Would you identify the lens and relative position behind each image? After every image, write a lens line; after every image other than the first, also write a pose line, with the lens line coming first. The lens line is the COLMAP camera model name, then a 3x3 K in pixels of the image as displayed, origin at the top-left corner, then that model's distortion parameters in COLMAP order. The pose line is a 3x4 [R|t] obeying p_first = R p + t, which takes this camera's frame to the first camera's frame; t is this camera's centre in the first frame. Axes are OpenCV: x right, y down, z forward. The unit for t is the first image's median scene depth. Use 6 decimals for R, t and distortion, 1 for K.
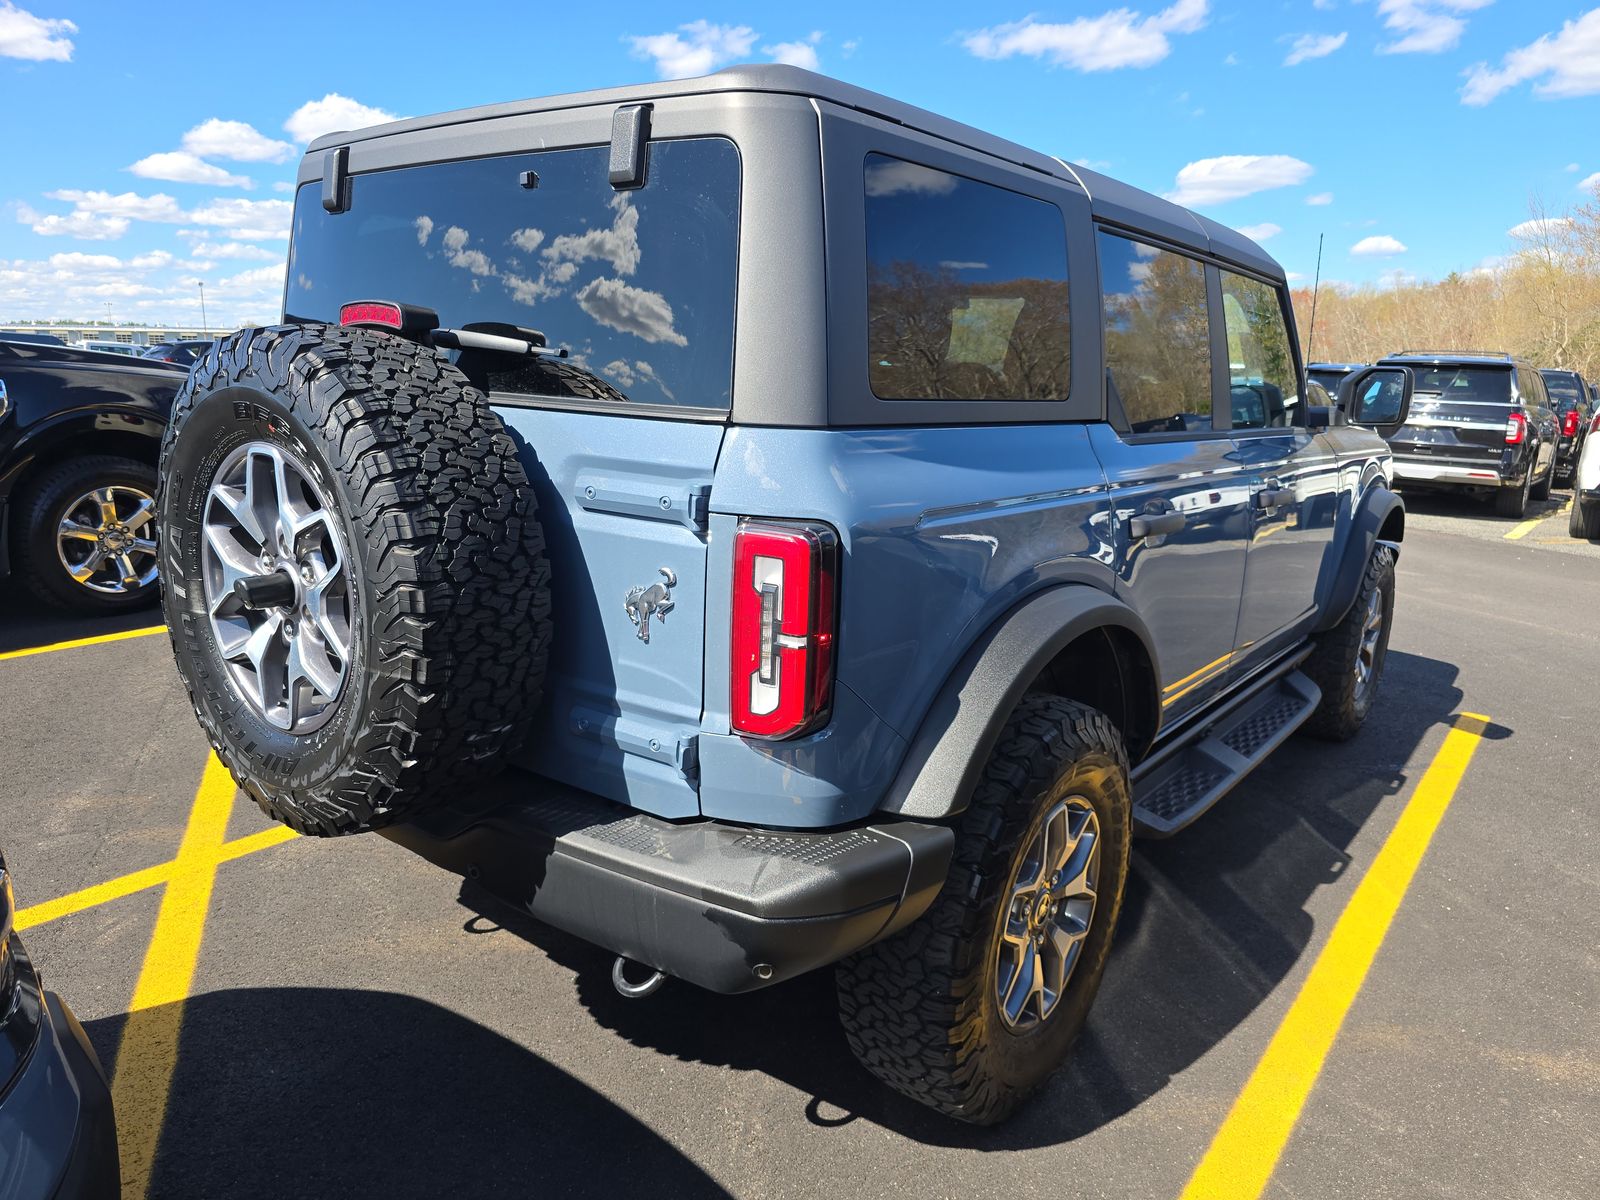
lens RADIAL K [[1131.2, 0, 799.8], [0, 1131.2, 602.8], [0, 0, 1]] dist [0.020637, -0.012723]
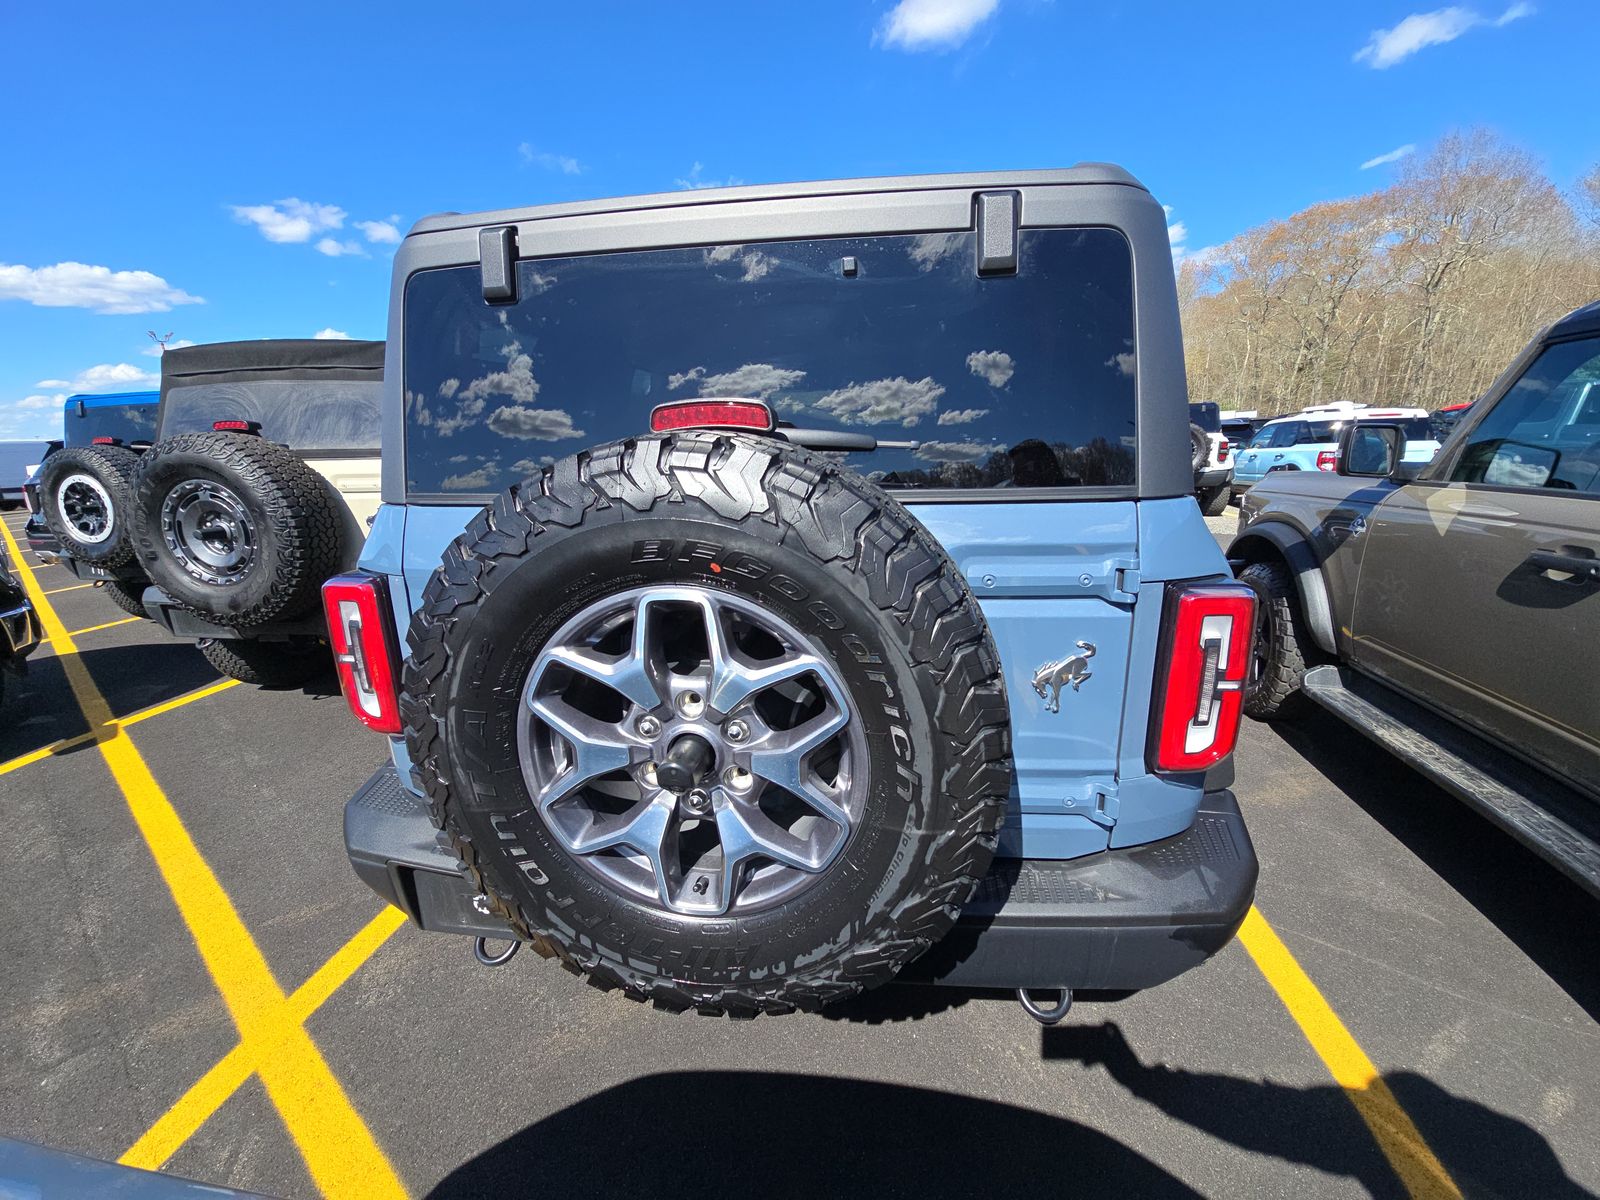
lens RADIAL K [[662.7, 0, 796.8], [0, 662.7, 600.9], [0, 0, 1]] dist [0.001595, -0.000179]
pose [[0.864222, -0.176611, 0.471093, -0.575977], [0.158930, 0.984249, 0.077434, -0.143205], [-0.477348, 0.007950, 0.878678, 0.522265]]
